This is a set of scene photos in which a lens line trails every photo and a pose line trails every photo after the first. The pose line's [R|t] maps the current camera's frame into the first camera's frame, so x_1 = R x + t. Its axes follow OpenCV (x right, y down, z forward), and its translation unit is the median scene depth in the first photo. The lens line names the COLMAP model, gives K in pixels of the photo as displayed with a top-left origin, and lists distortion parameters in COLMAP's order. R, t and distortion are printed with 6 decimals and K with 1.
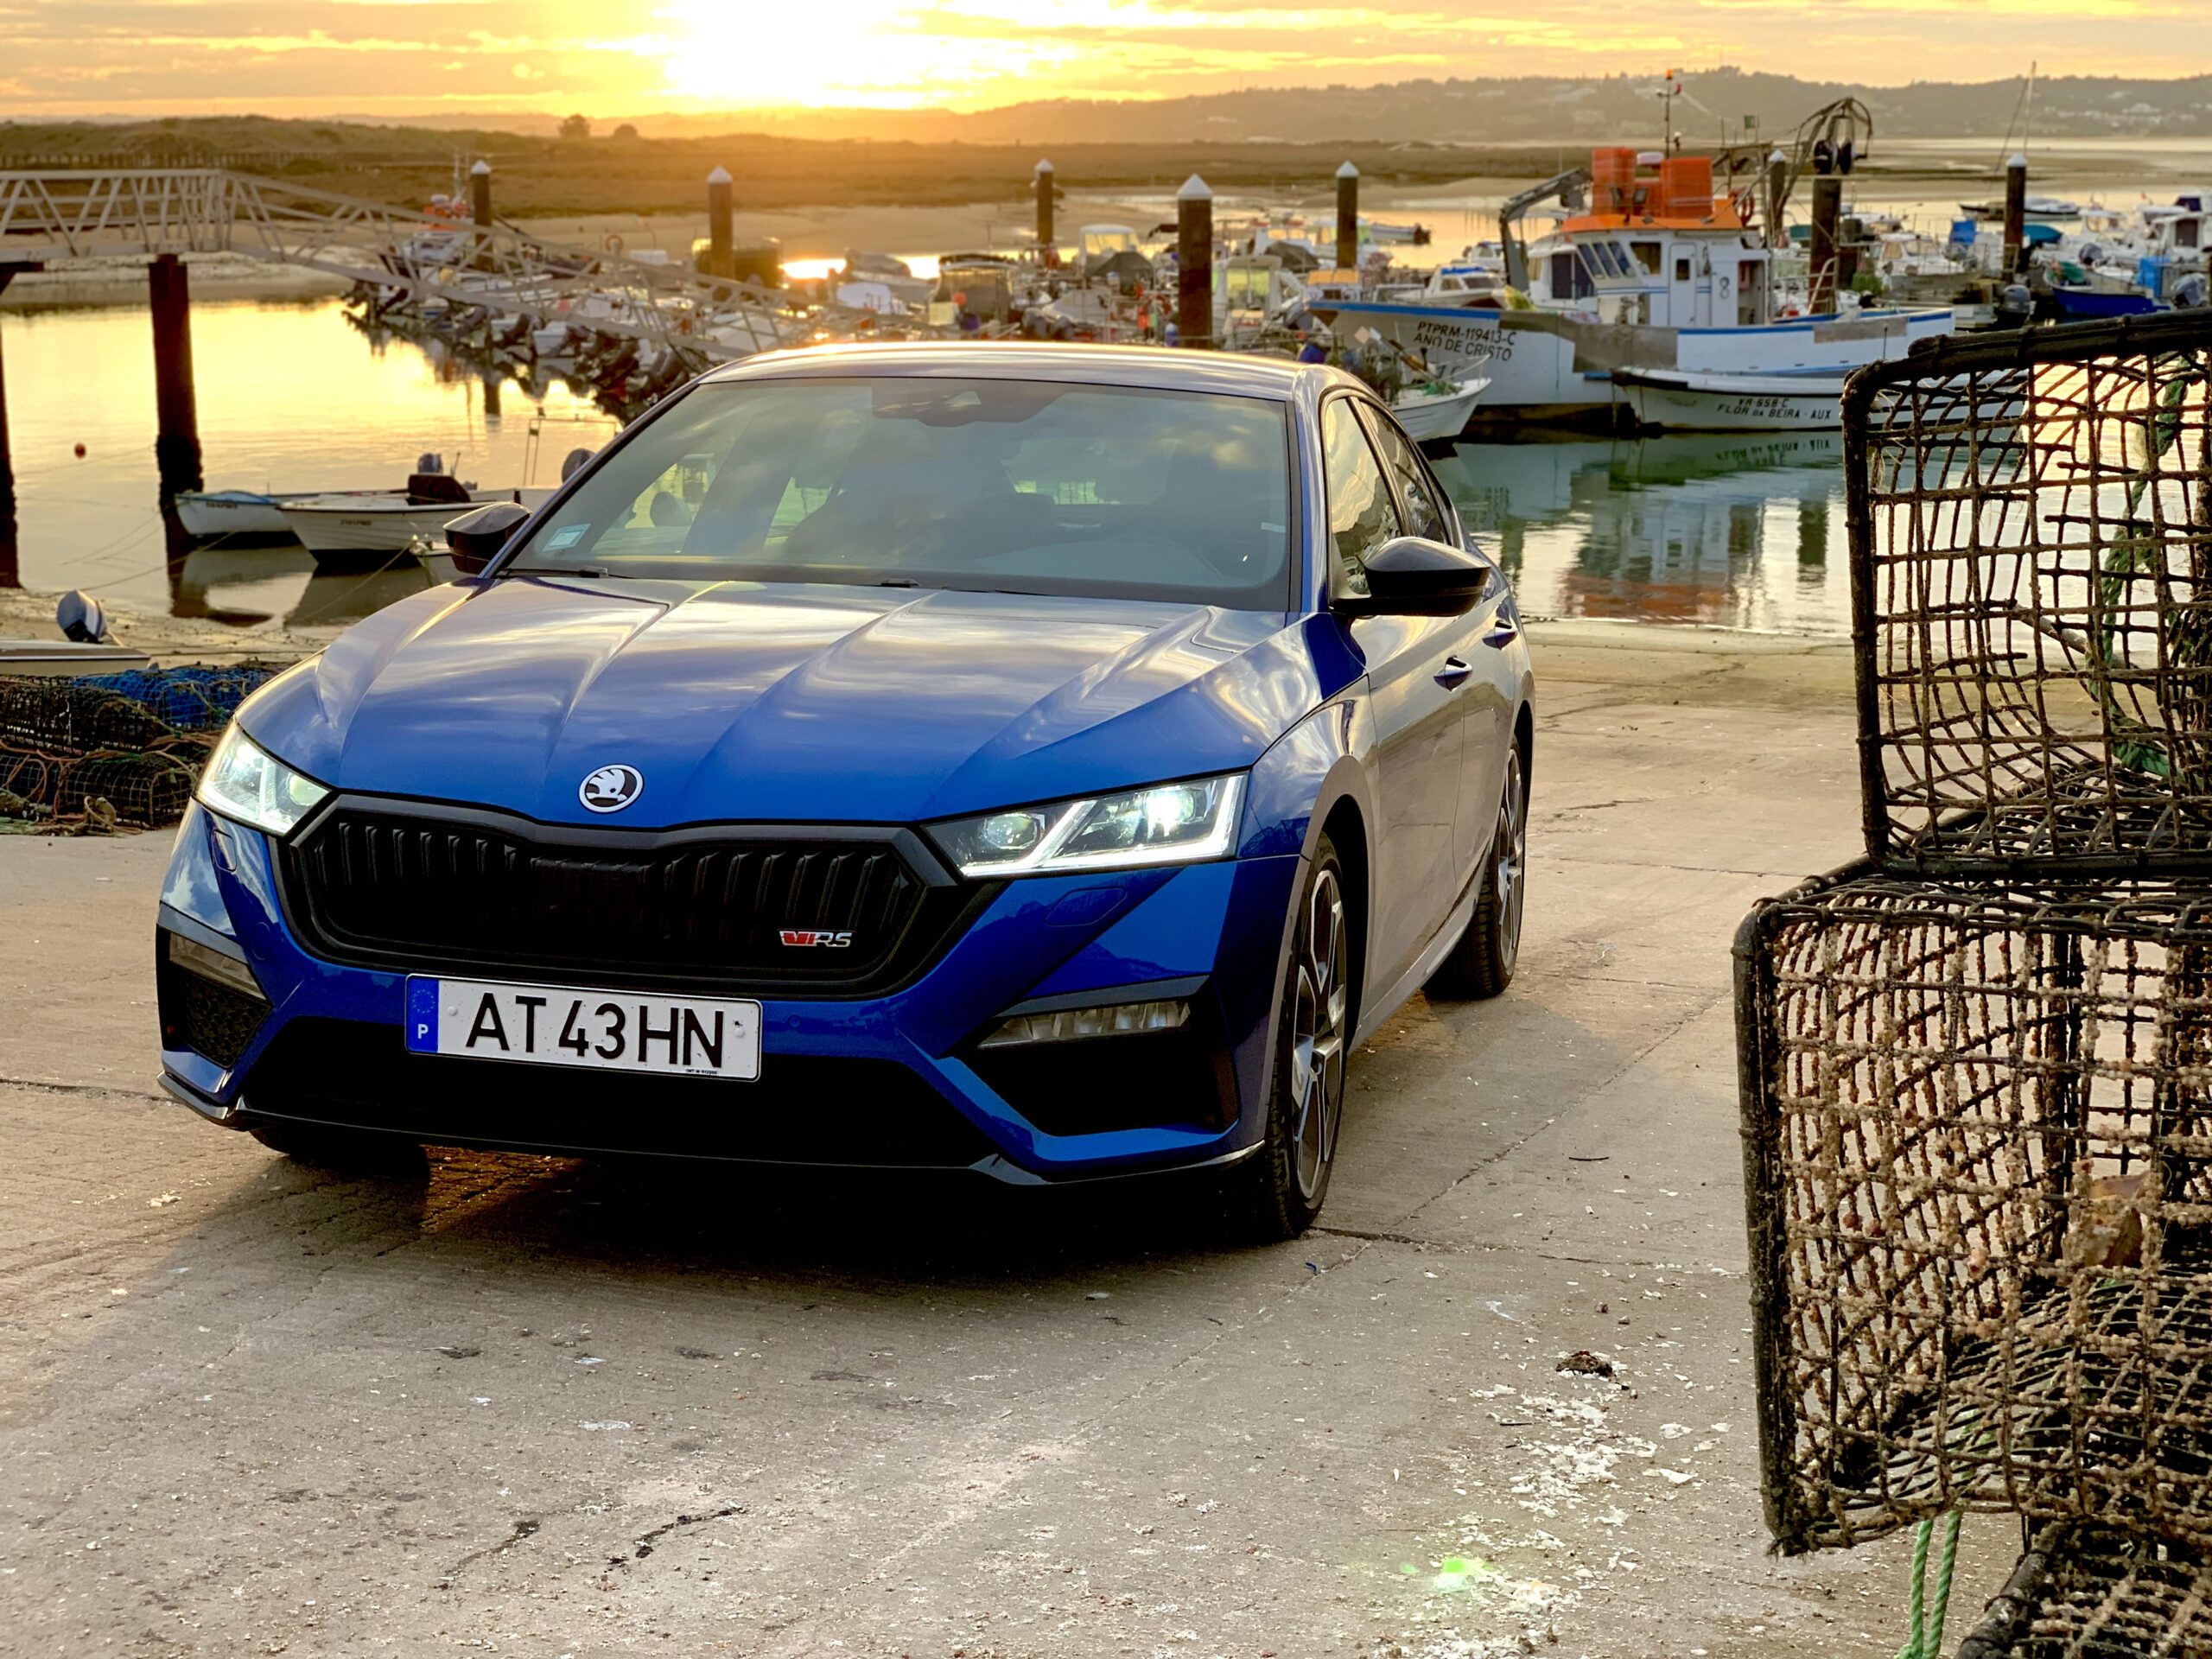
lens RADIAL K [[3261.9, 0, 1074.6], [0, 3261.9, 803.2], [0, 0, 1]] dist [0.067590, -0.115438]
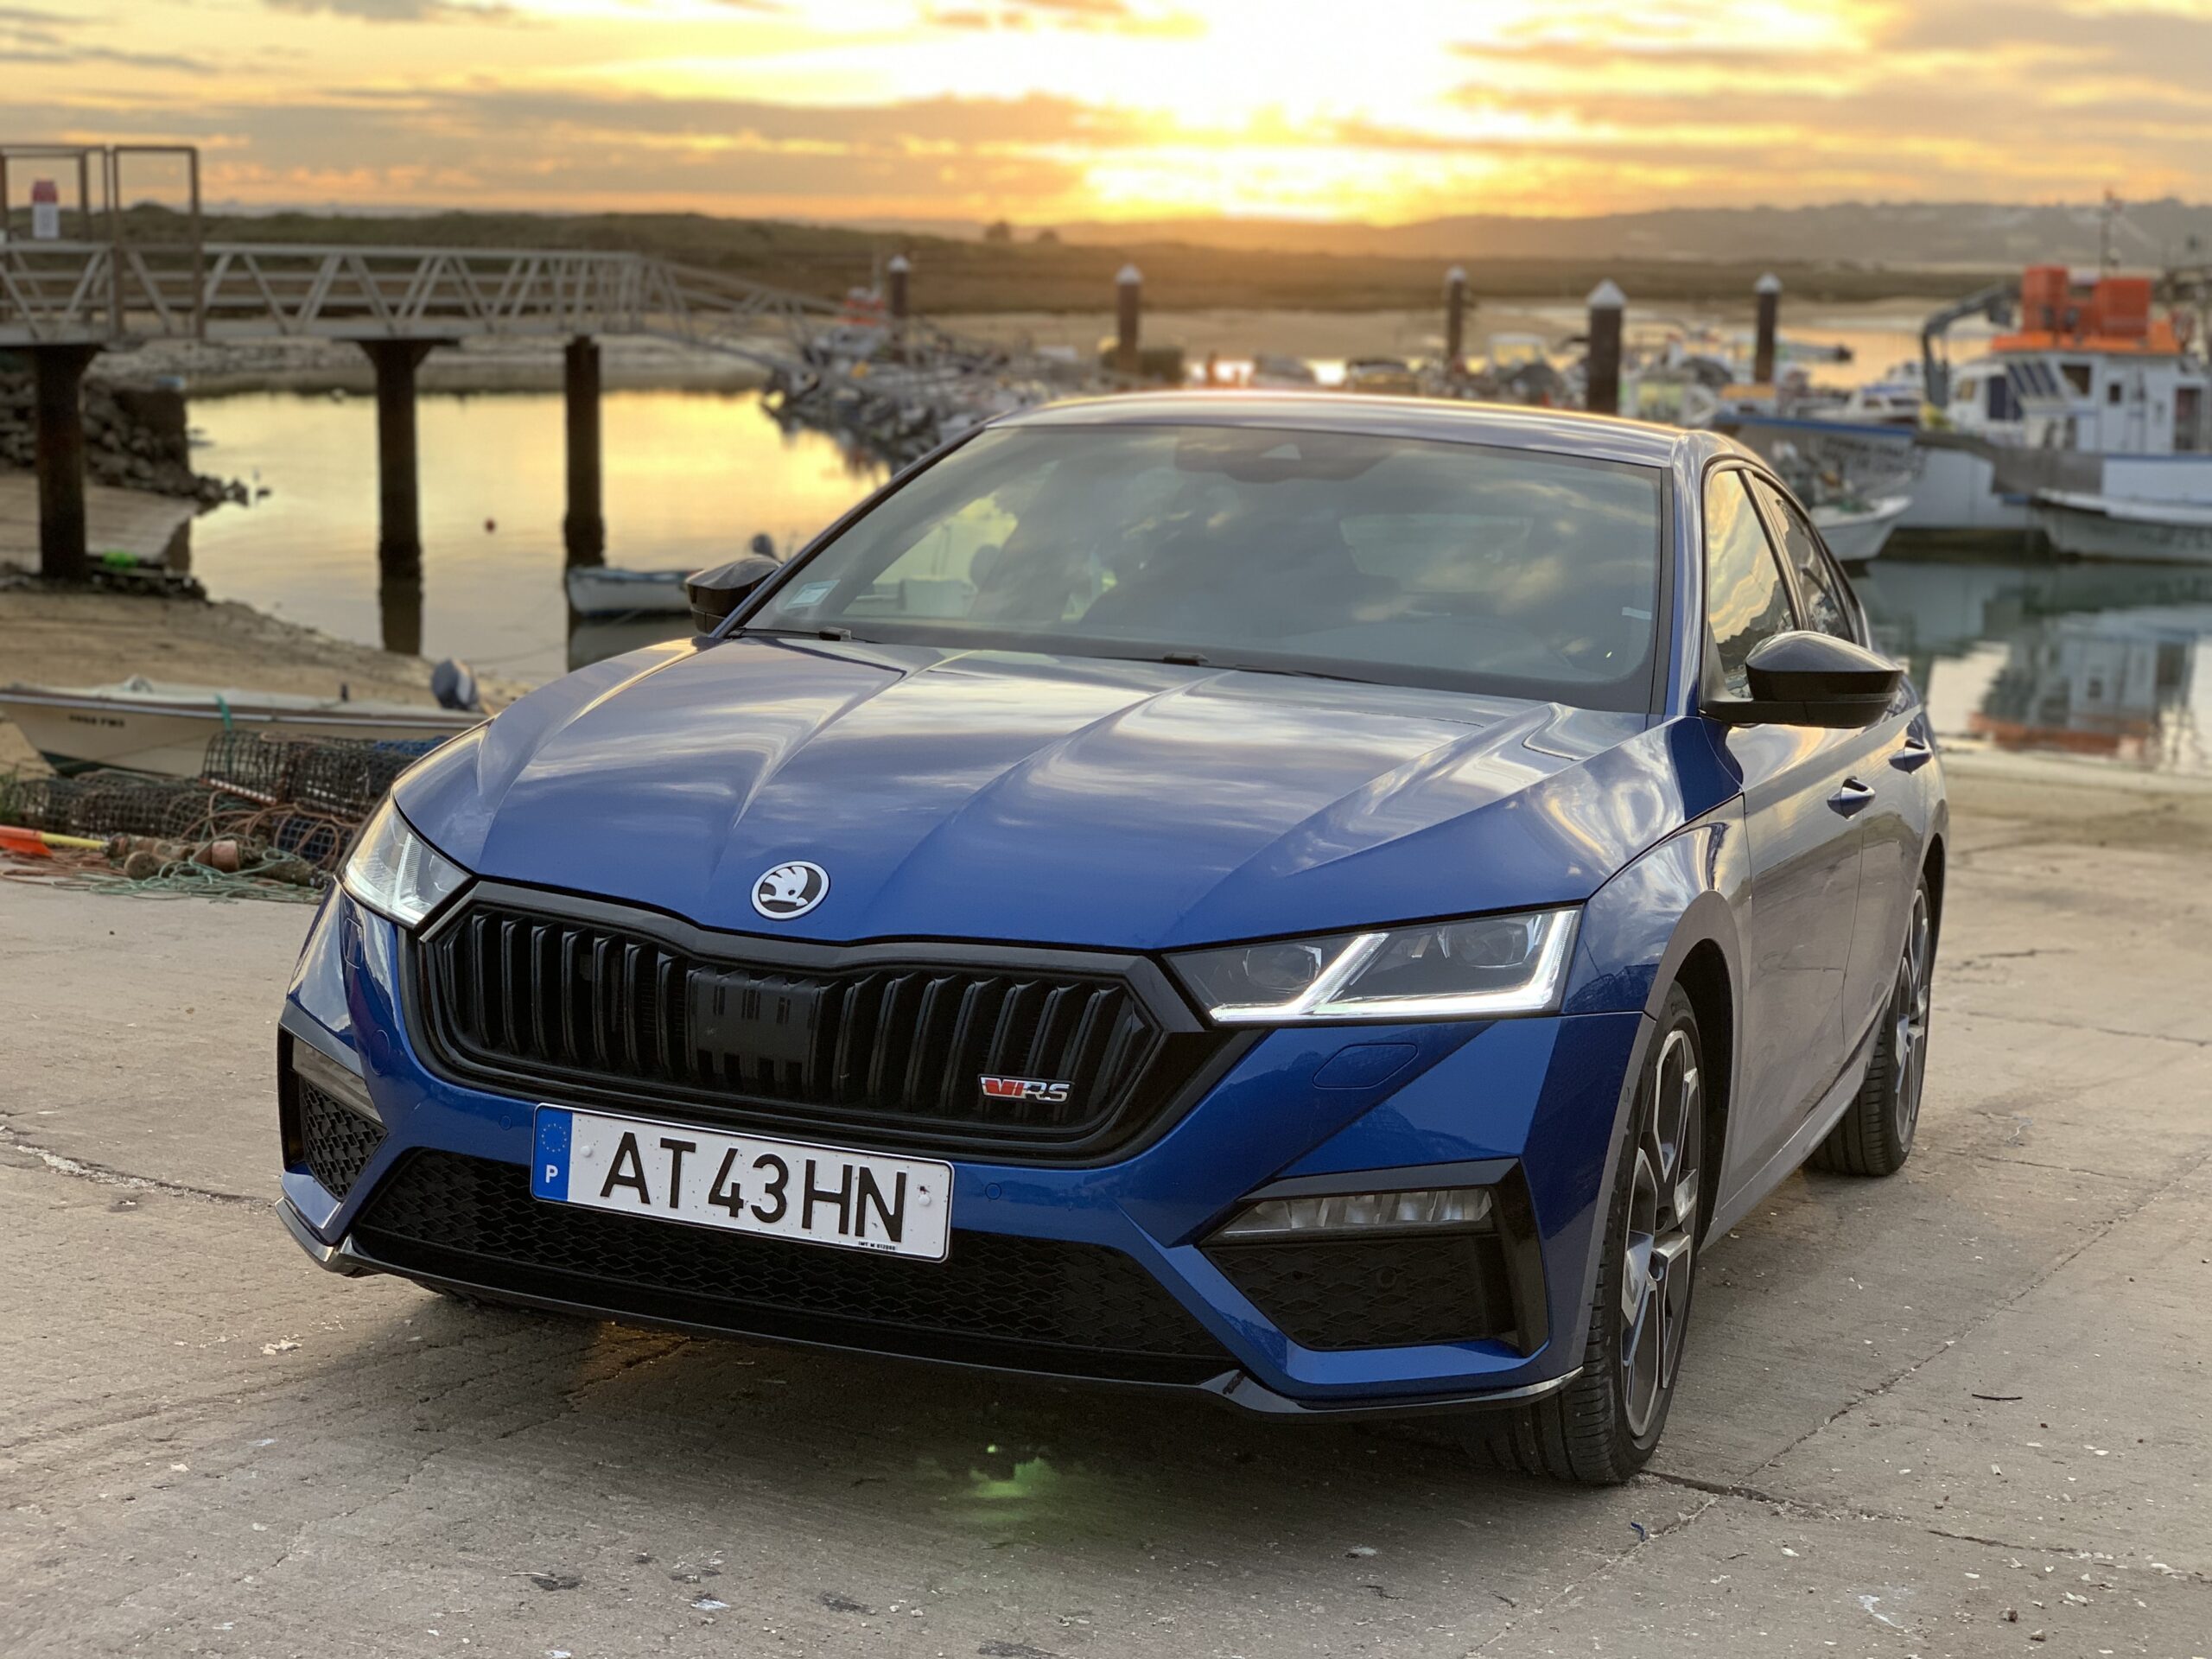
lens RADIAL K [[3261.9, 0, 1074.6], [0, 3261.9, 803.2], [0, 0, 1]] dist [0.067590, -0.115438]
pose [[0.991896, 0.044541, -0.118987, 0.021446], [-0.048316, 0.998410, -0.029037, -0.005067], [0.117504, 0.034551, 0.992471, 0.167499]]
